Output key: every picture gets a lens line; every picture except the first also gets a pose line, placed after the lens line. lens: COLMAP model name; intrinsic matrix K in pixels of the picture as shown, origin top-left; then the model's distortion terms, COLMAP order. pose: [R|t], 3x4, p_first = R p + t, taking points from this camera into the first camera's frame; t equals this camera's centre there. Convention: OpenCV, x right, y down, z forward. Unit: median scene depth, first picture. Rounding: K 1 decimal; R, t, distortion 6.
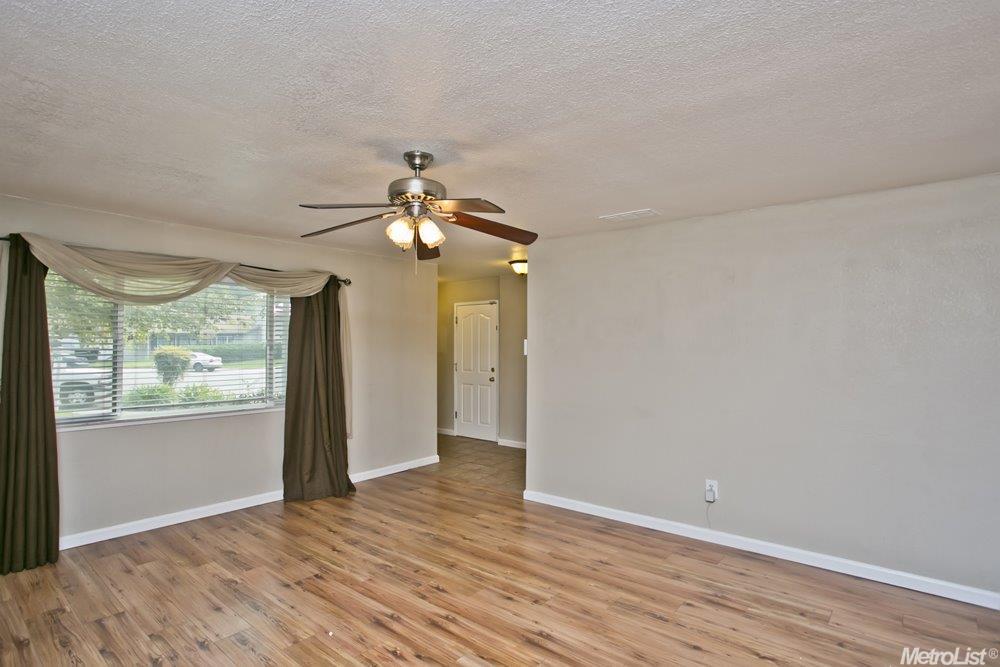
lens RADIAL K [[504.6, 0, 502.0], [0, 504.6, 334.4], [0, 0, 1]] dist [-0.062626, 0.021924]
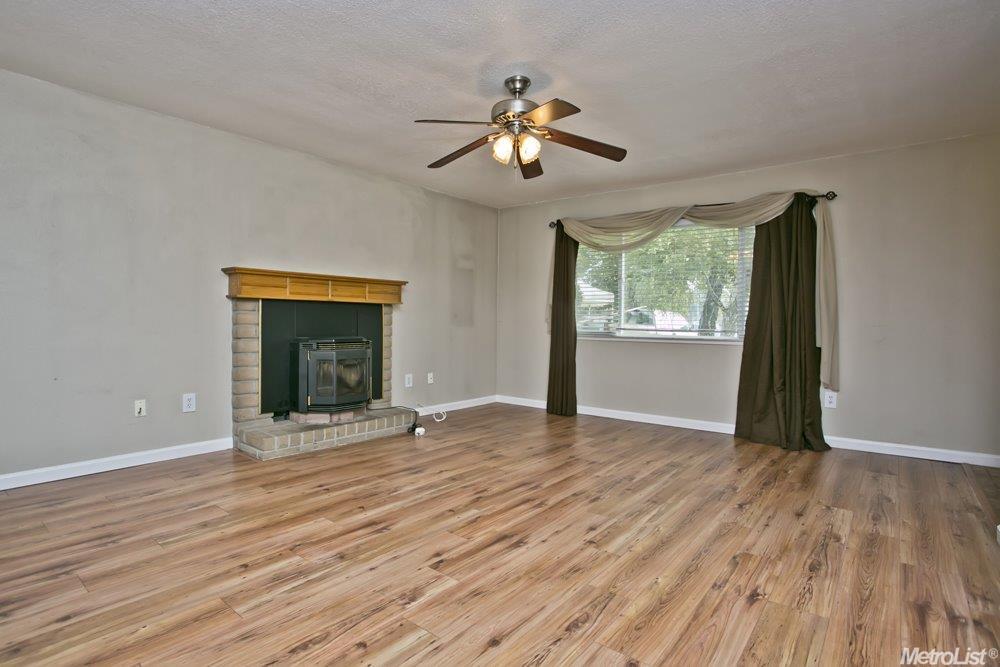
lens RADIAL K [[504.6, 0, 502.0], [0, 504.6, 334.4], [0, 0, 1]] dist [-0.062626, 0.021924]
pose [[0.024235, 0.019154, -0.999523, 0.801258], [0.009103, 0.999771, 0.019379, 0.165321], [0.999665, -0.009568, 0.024055, 0.766258]]
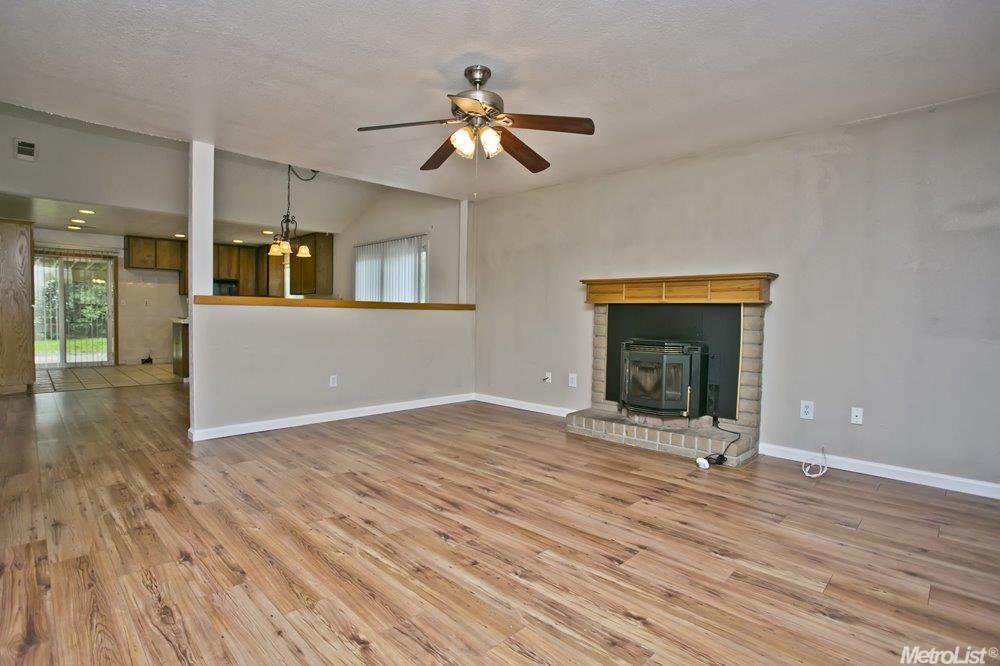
lens RADIAL K [[504.6, 0, 502.0], [0, 504.6, 333.9], [0, 0, 1]] dist [-0.062626, 0.021924]
pose [[-0.995568, -0.021872, 0.091461, -0.272565], [-0.020349, 0.999639, 0.017551, 0.164955], [-0.091812, 0.015612, -0.995654, 1.715764]]
